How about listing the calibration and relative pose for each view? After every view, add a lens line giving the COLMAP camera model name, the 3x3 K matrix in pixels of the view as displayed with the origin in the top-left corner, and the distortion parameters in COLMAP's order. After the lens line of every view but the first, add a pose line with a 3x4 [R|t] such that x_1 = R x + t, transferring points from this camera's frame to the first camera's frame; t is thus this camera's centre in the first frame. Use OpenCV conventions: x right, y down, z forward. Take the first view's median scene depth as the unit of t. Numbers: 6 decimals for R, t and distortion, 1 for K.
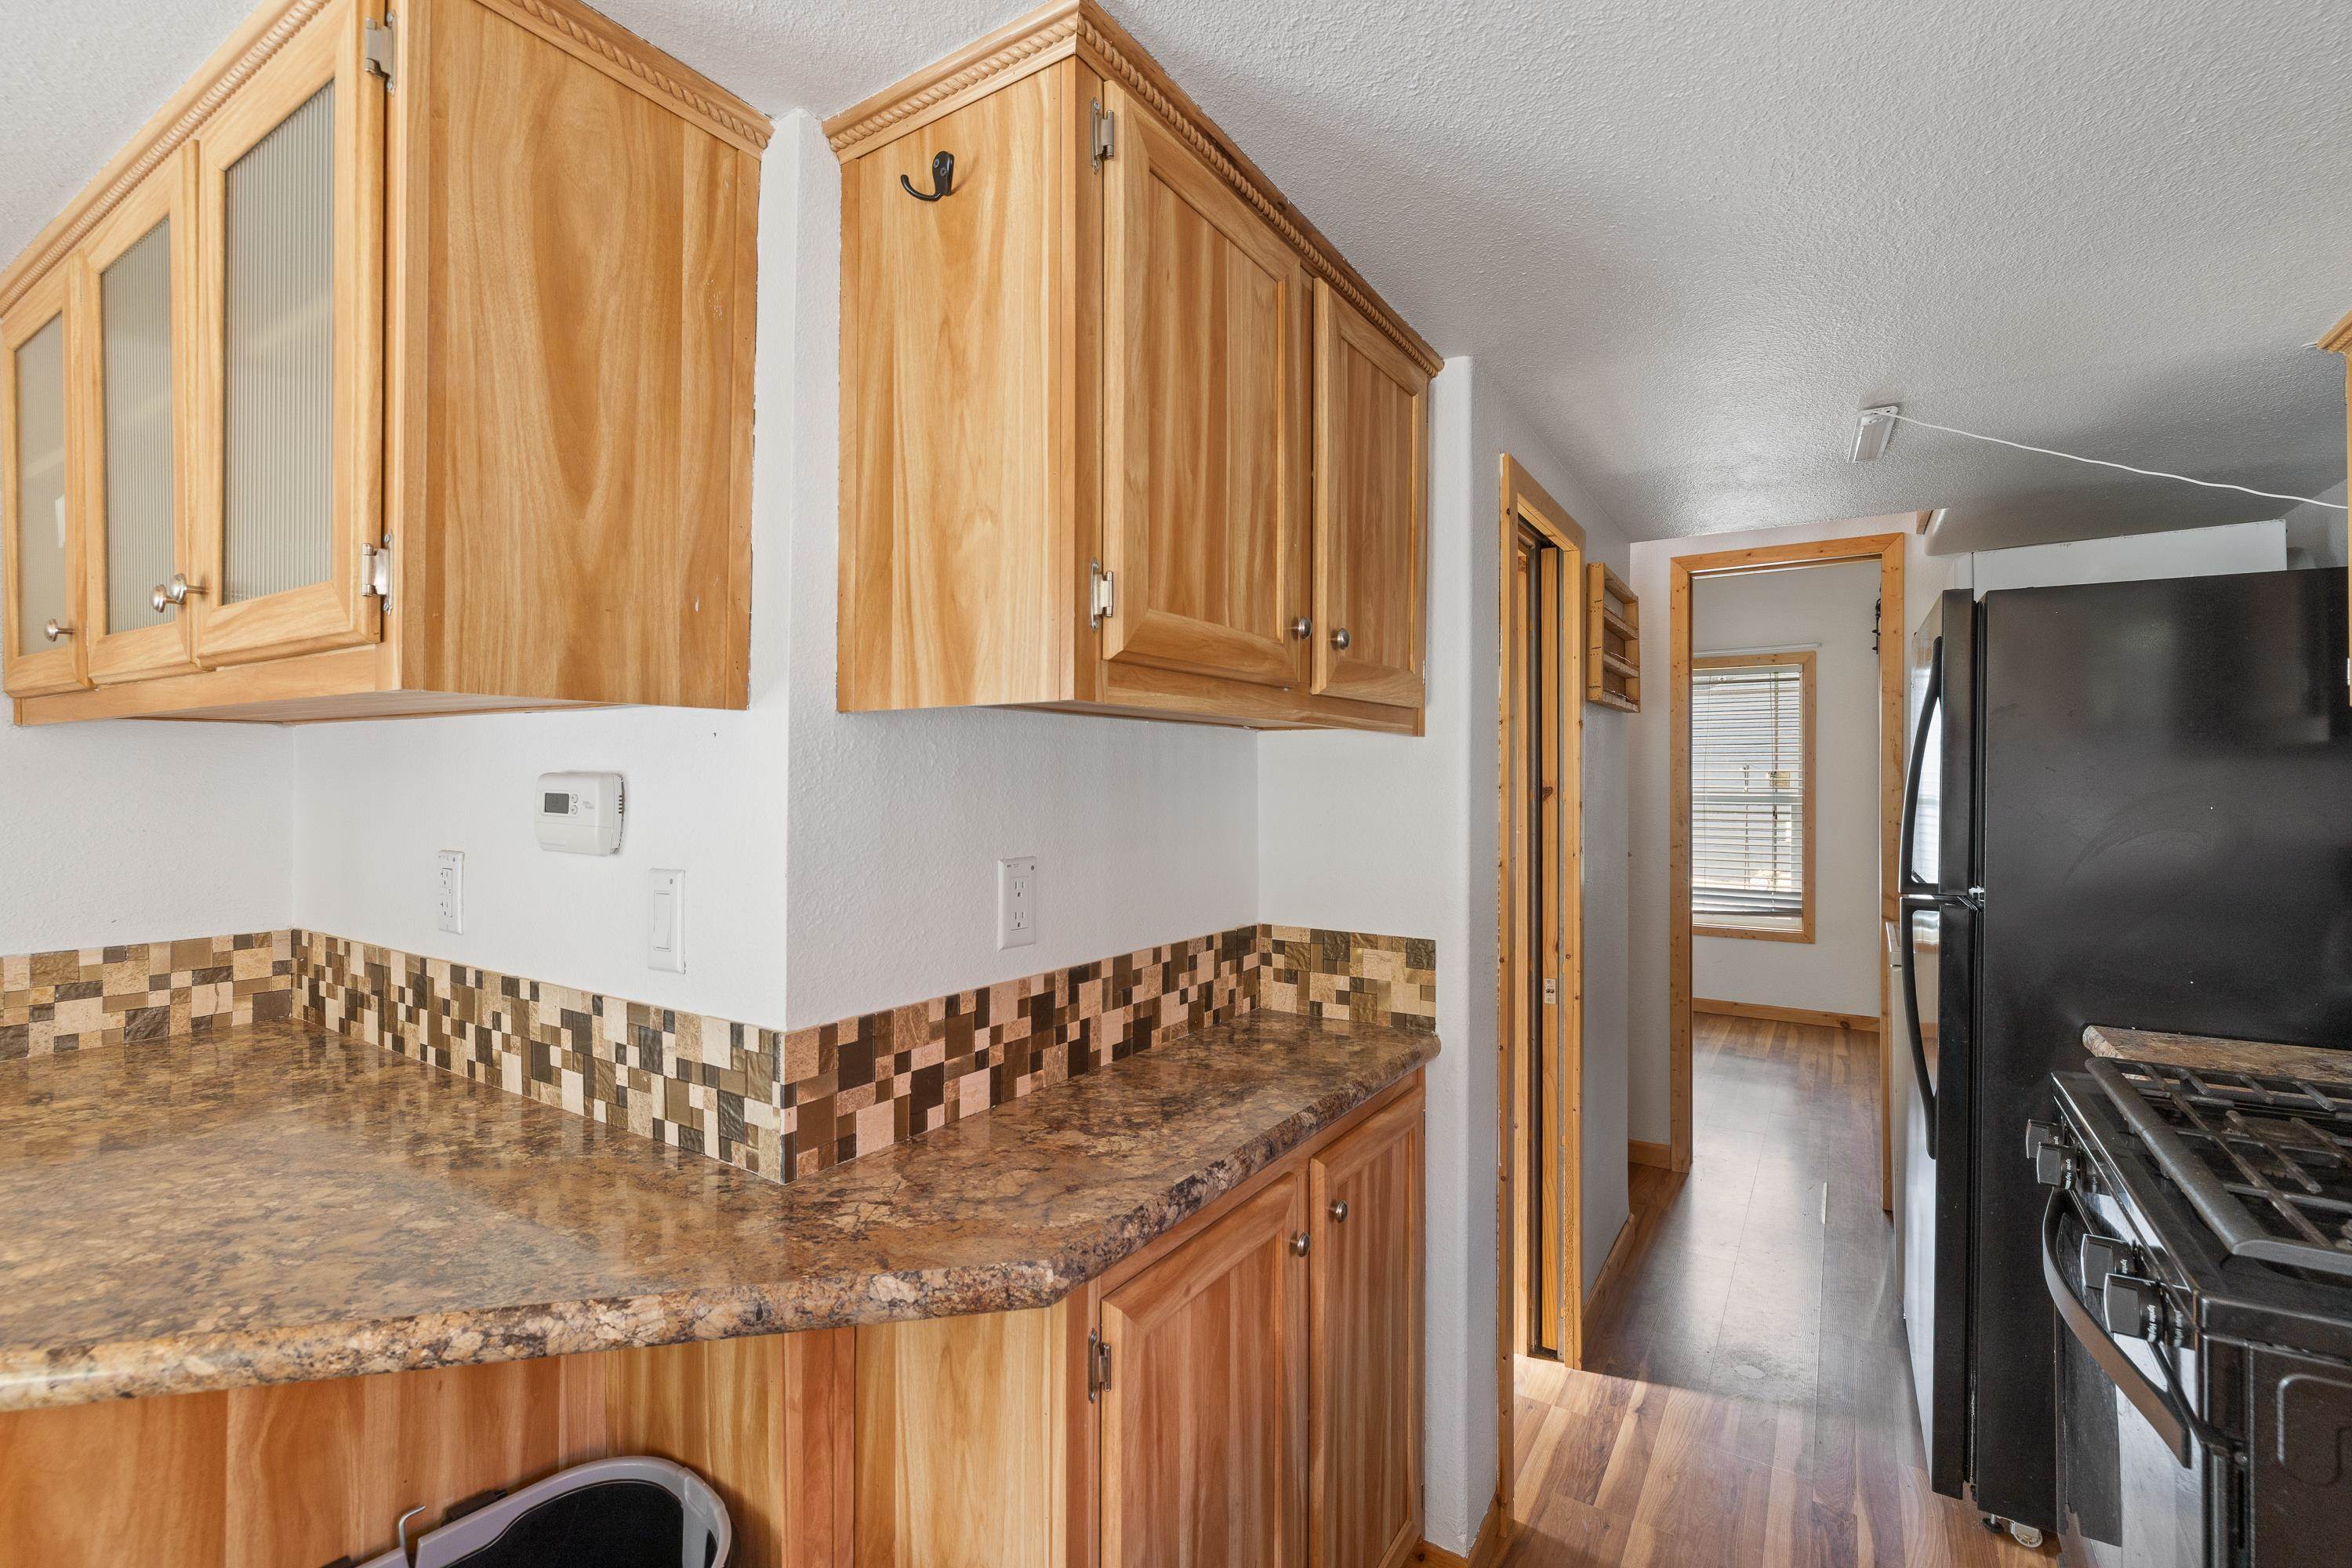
lens RADIAL K [[1051.4, 0, 1181.1], [0, 1051.4, 774.4], [0, 0, 1]] dist [-0.005121, -0.000037]
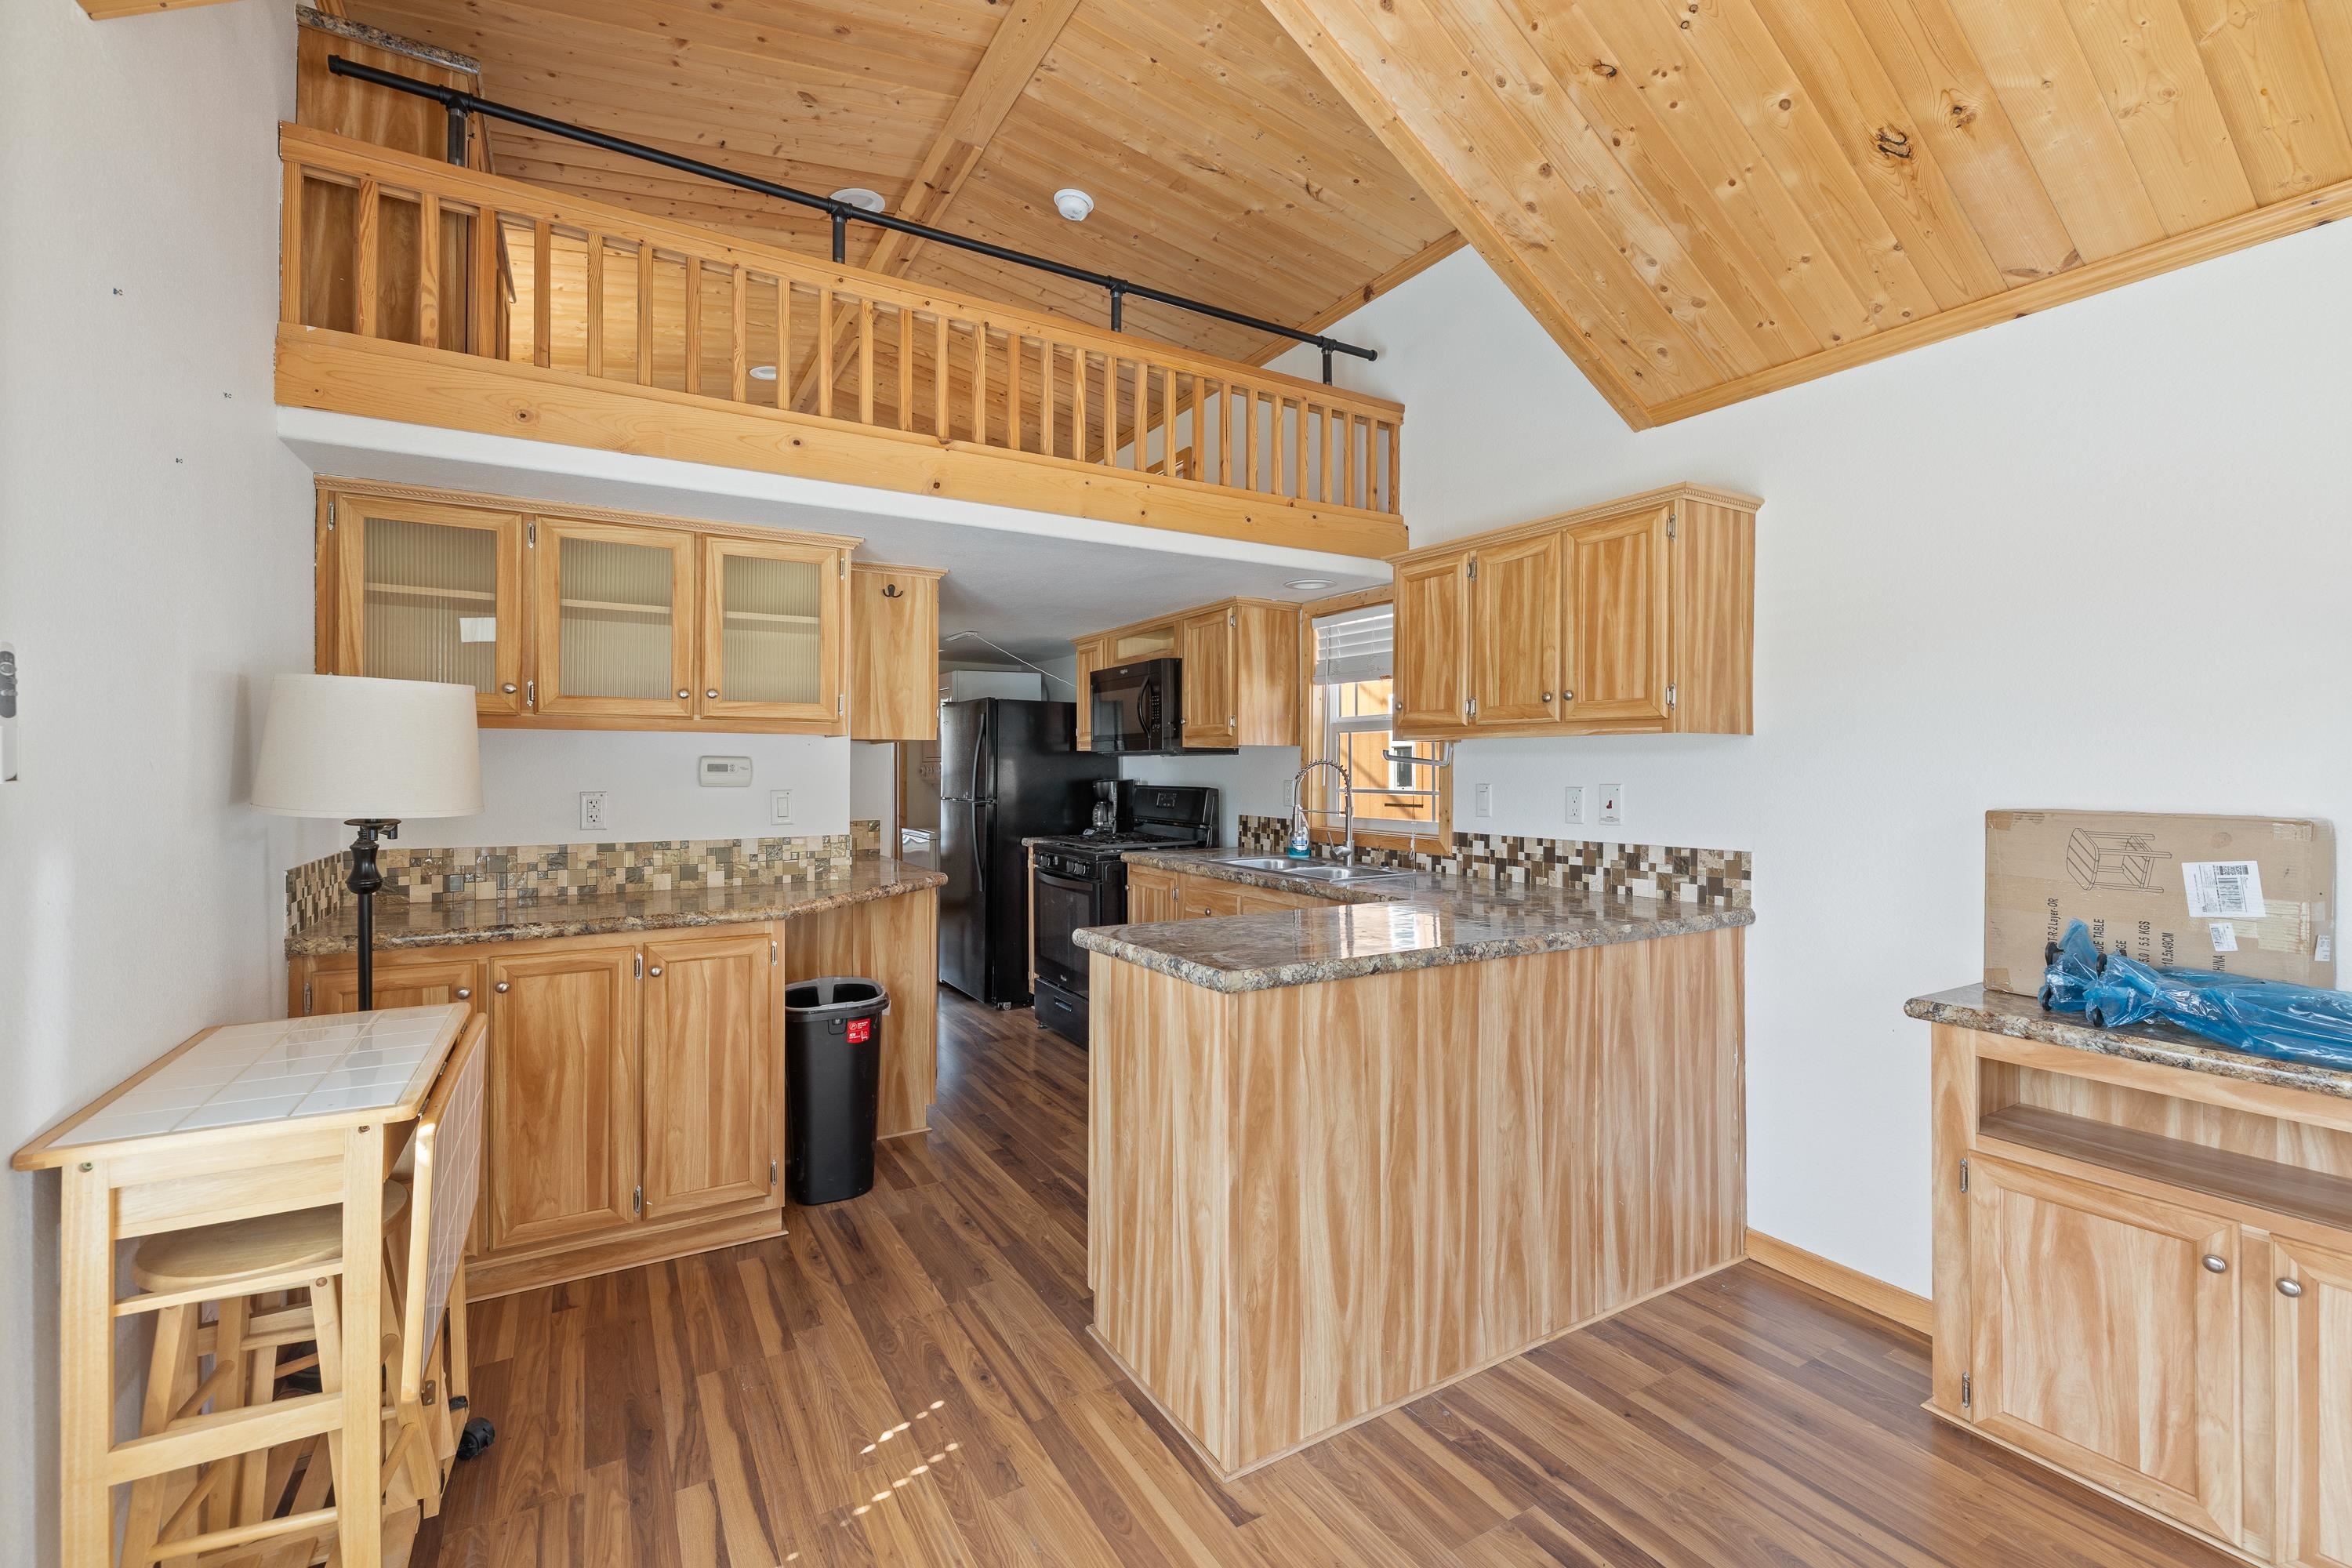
lens RADIAL K [[1014.7, 0, 1193.8], [0, 1014.7, 777.1], [0, 0, 1]] dist [-0.003447, 0.001028]
pose [[0.447706, -0.007364, 0.894151, -2.742655], [-0.003884, 0.999941, 0.010180, 0.024176], [-0.894173, -0.008031, 0.447650, -1.414266]]
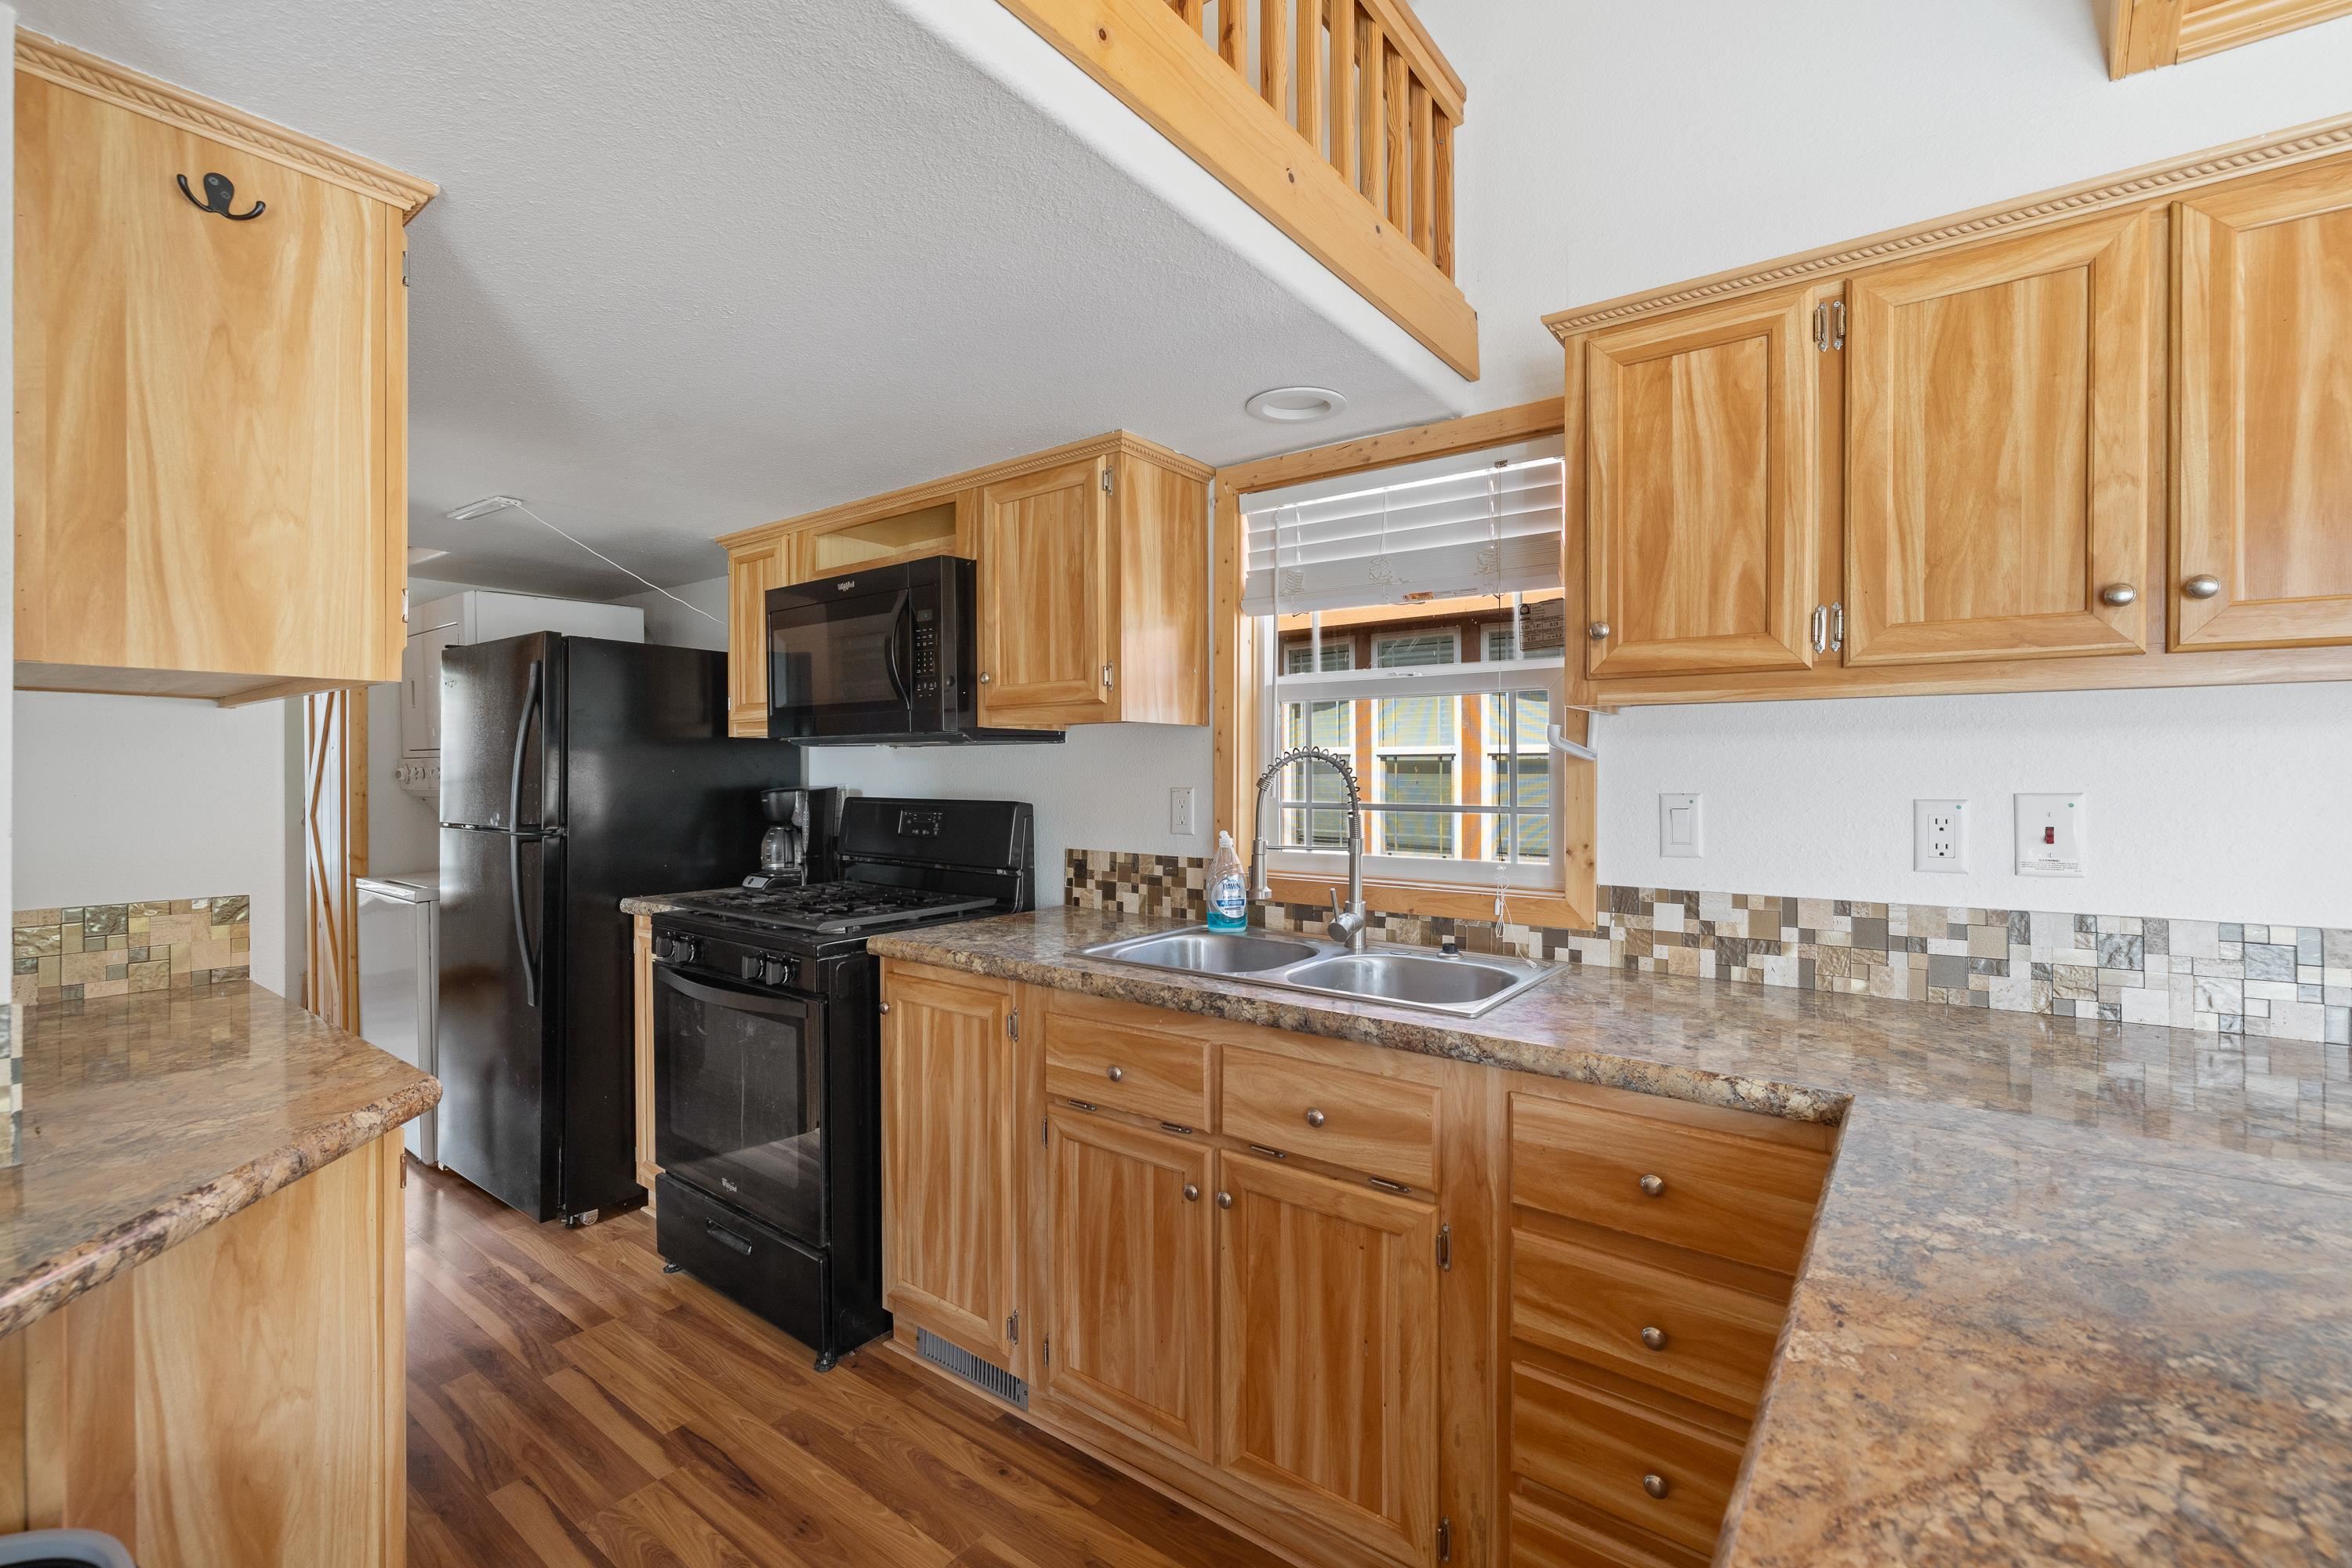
lens RADIAL K [[1014.7, 0, 1193.8], [0, 1014.7, 777.1], [0, 0, 1]] dist [-0.003447, 0.001028]
pose [[0.077568, -0.006597, 0.996965, -1.171660], [-0.001759, 0.999976, 0.006753, 0.037541], [-0.996986, -0.002277, 0.077554, -0.113891]]
